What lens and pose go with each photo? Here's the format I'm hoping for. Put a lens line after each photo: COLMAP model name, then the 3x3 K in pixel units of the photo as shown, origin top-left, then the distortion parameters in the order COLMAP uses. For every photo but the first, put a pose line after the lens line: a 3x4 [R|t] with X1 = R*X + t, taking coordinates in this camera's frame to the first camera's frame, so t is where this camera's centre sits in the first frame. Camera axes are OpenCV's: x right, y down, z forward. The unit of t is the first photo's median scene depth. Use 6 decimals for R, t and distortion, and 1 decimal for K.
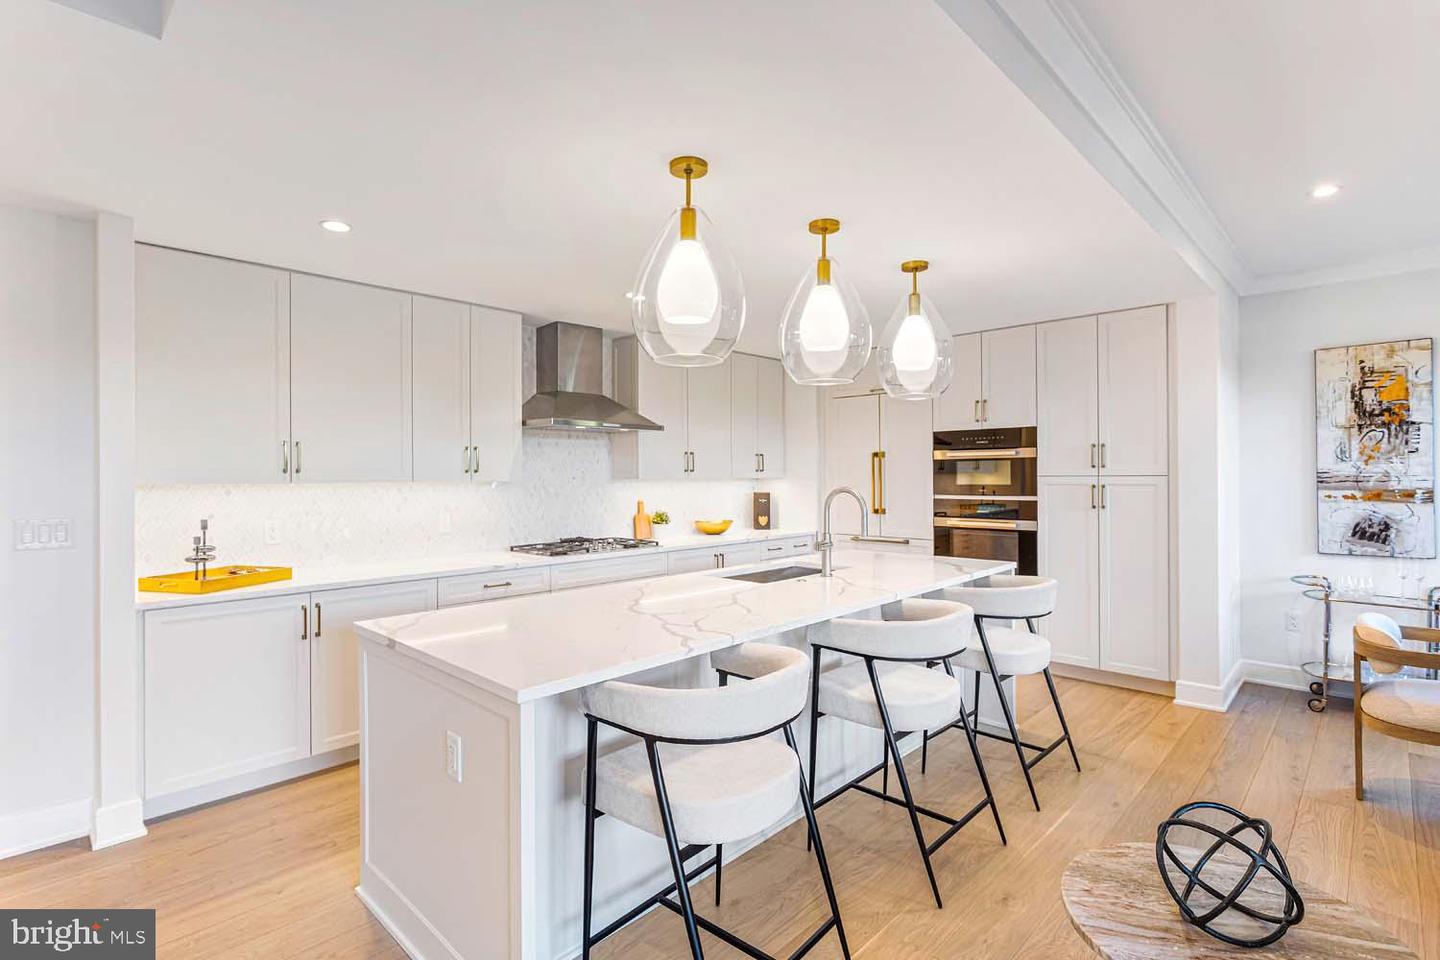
lens RADIAL K [[688.1, 0, 715.8], [0, 688.1, 470.7], [0, 0, 1]] dist [0.001469, -0.000152]
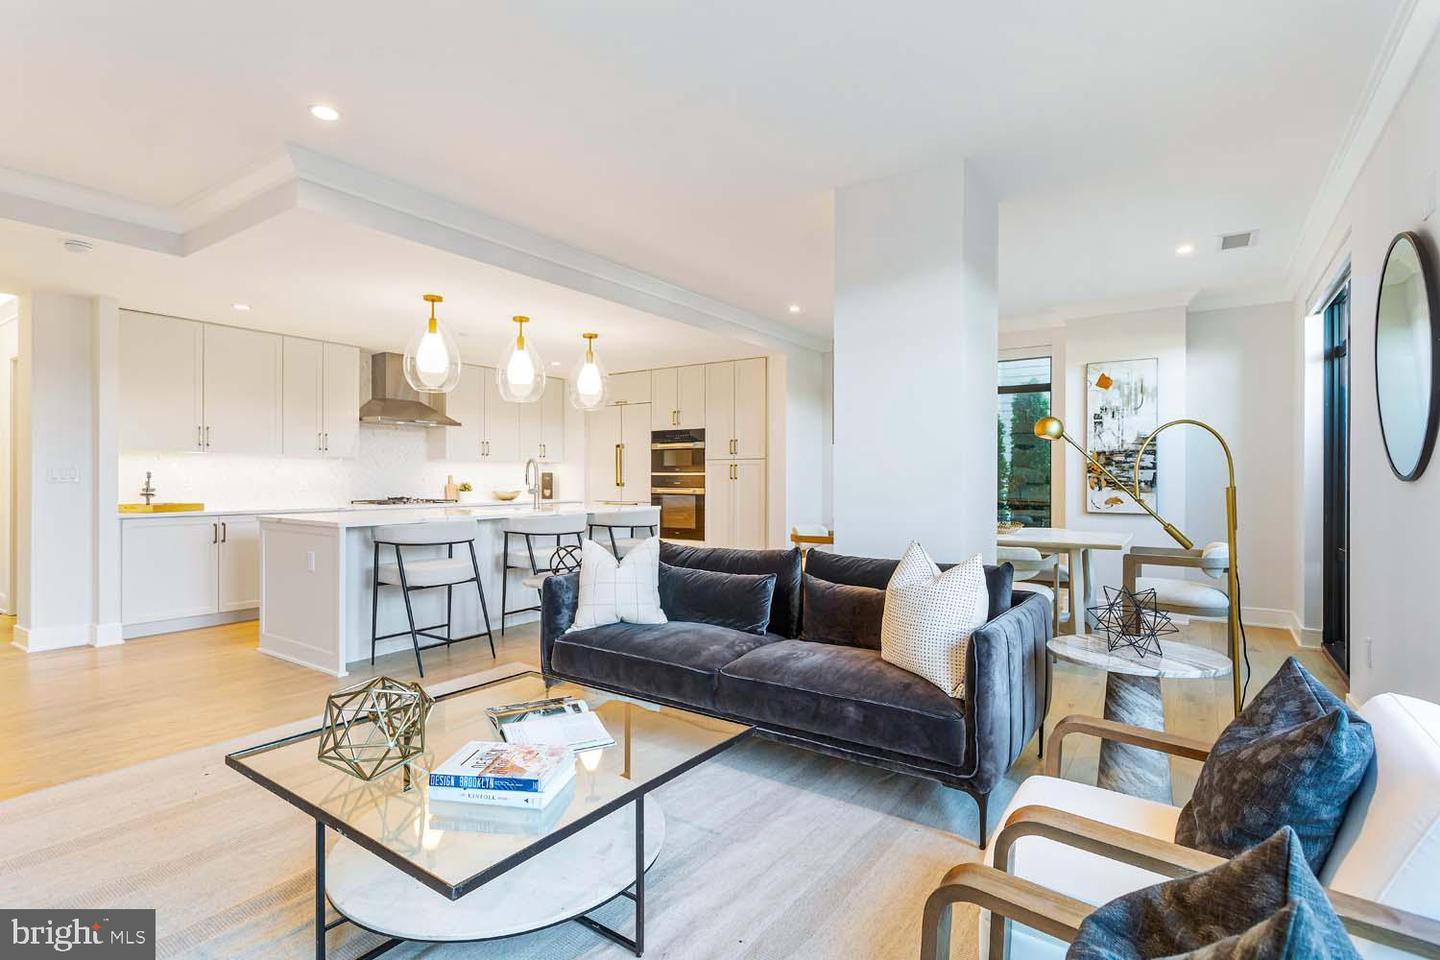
lens RADIAL K [[692.2, 0, 720.0], [0, 692.2, 480.0], [0, 0, 1]] dist [-0.009155, 0.000541]
pose [[0.984807, 0.007791, 0.173477, 0.222239], [-0.009064, 0.999937, 0.006551, 0.044660], [-0.173415, -0.008024, 0.984816, -0.593228]]
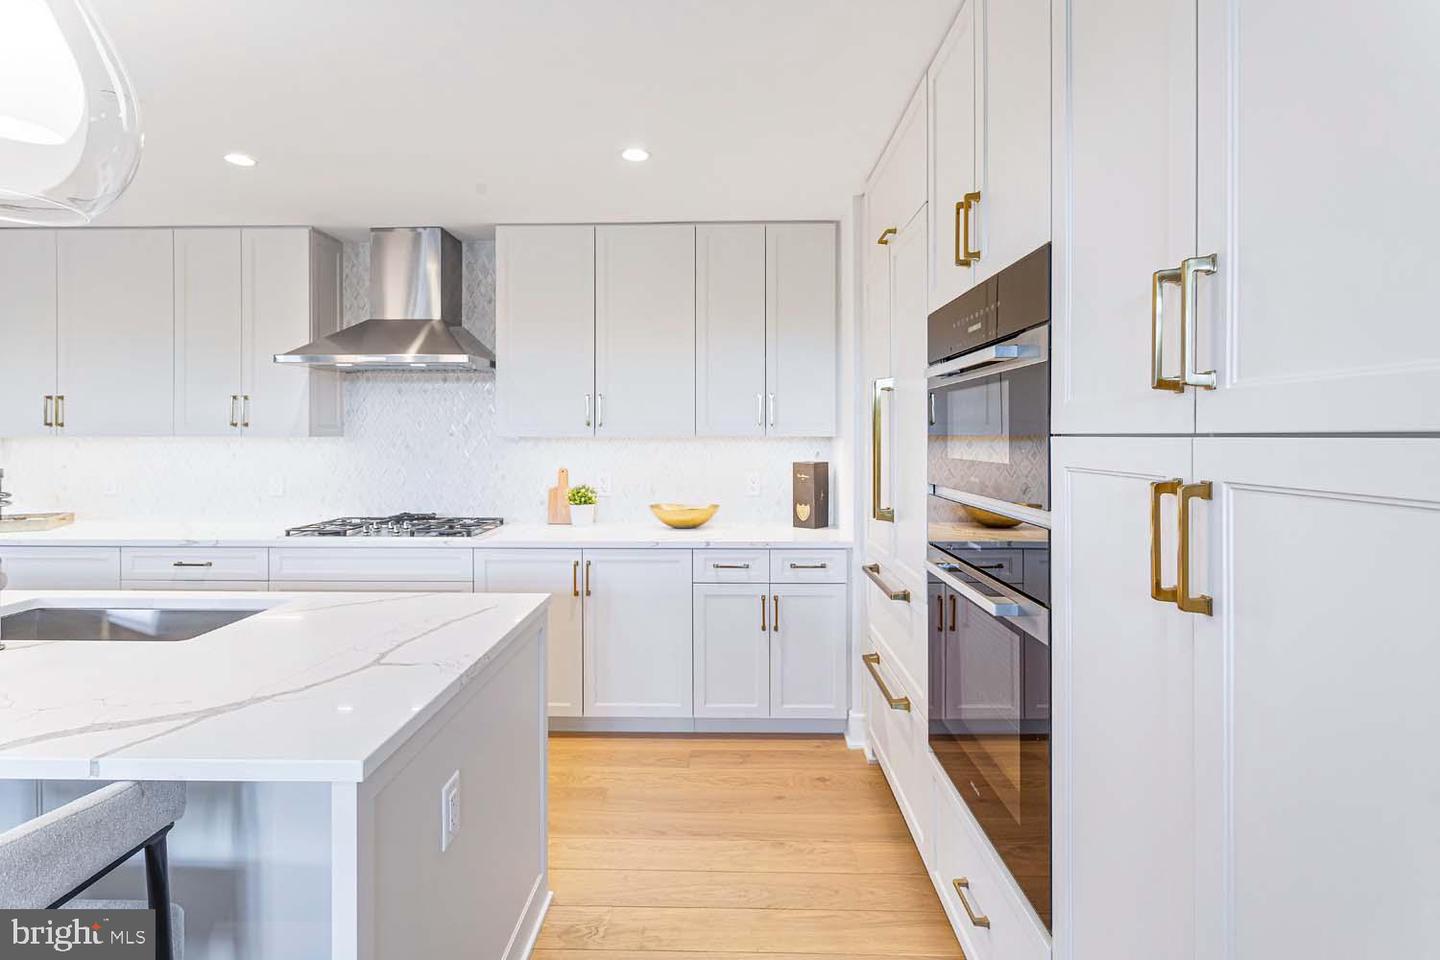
lens RADIAL K [[696.3, 0, 718.0], [0, 696.3, 439.5], [0, 0, 1]] dist [-0.001310, -0.000041]
pose [[0.675881, 0.010044, -0.736943, 0.575285], [0.000410, 0.999902, 0.014004, 0.005933], [0.737011, -0.009767, 0.675810, 0.730004]]
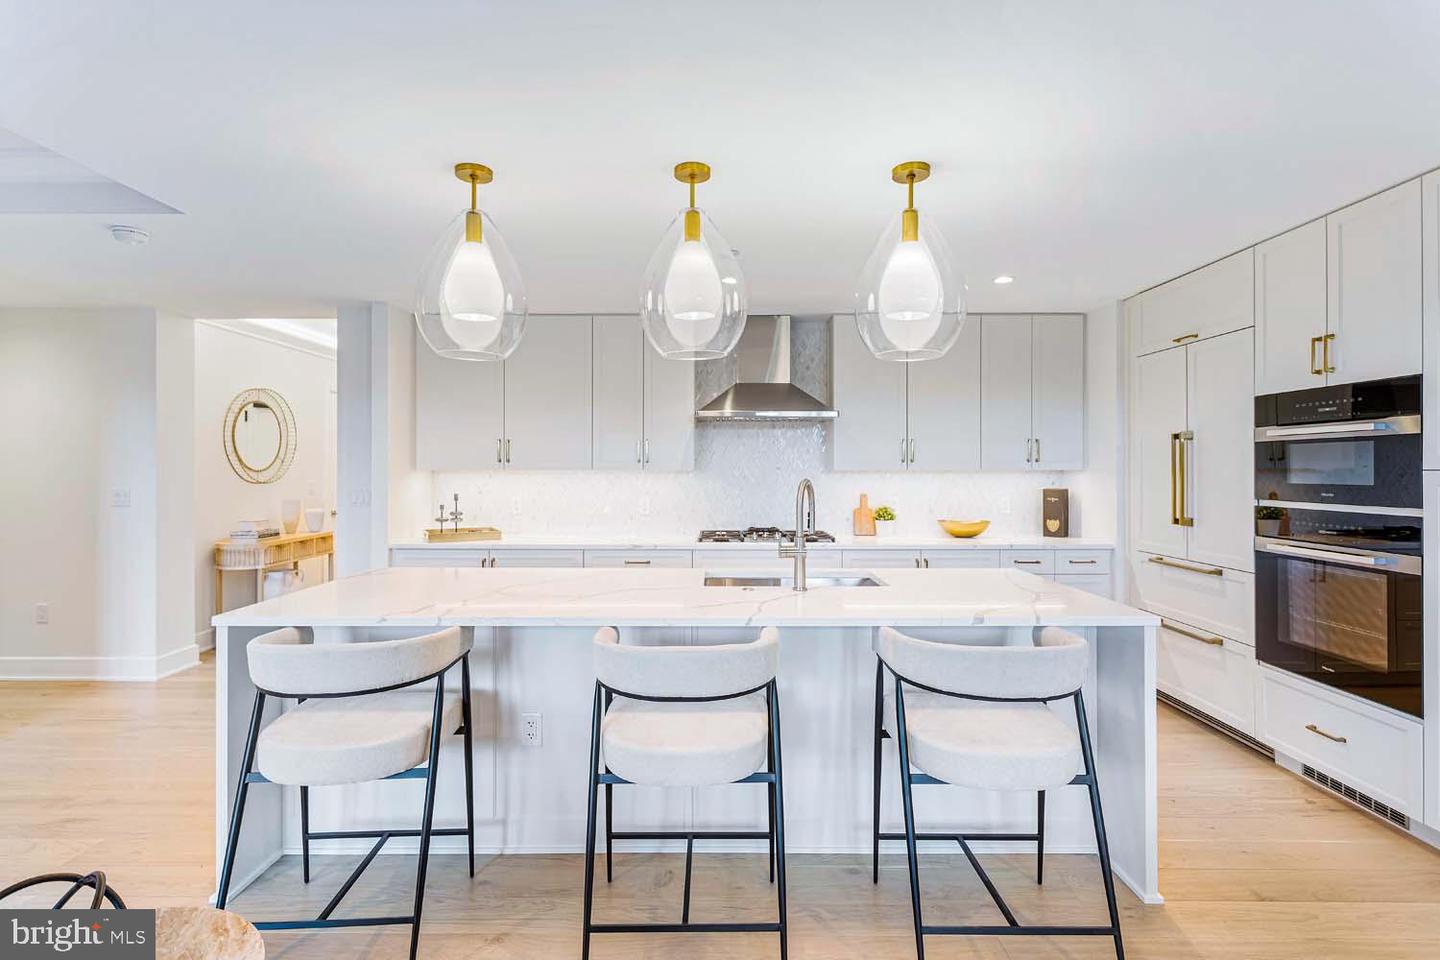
lens RADIAL K [[683.7, 0, 721.5], [0, 683.7, 465.3], [0, 0, 1]] dist [0.001970, 0.000737]
pose [[0.691295, 0.003662, -0.722563, 0.474454], [-0.000655, 0.999990, 0.004441, 0.002431], [0.722572, -0.002596, 0.691291, 0.263258]]
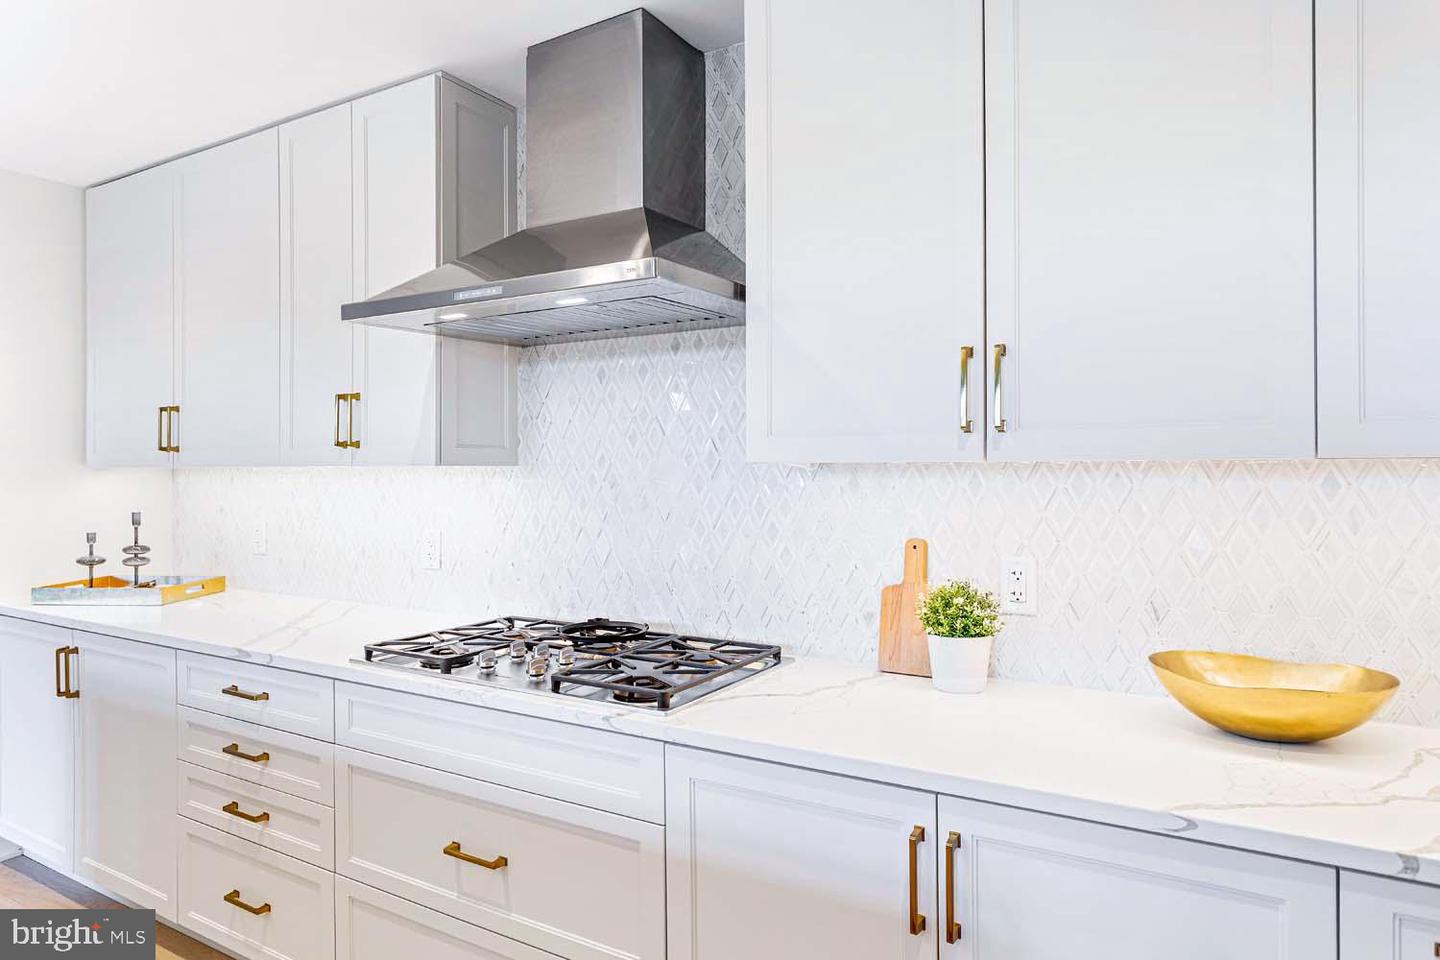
lens RADIAL K [[907.6, 0, 697.6], [0, 907.6, 463.2], [0, 0, 1]] dist [-0.004480, 0.001263]
pose [[0.204470, 0.000267, -0.978873, 0.272262], [0.008782, 0.999959, 0.002107, 0.012125], [0.978833, -0.009027, 0.204459, 0.946147]]
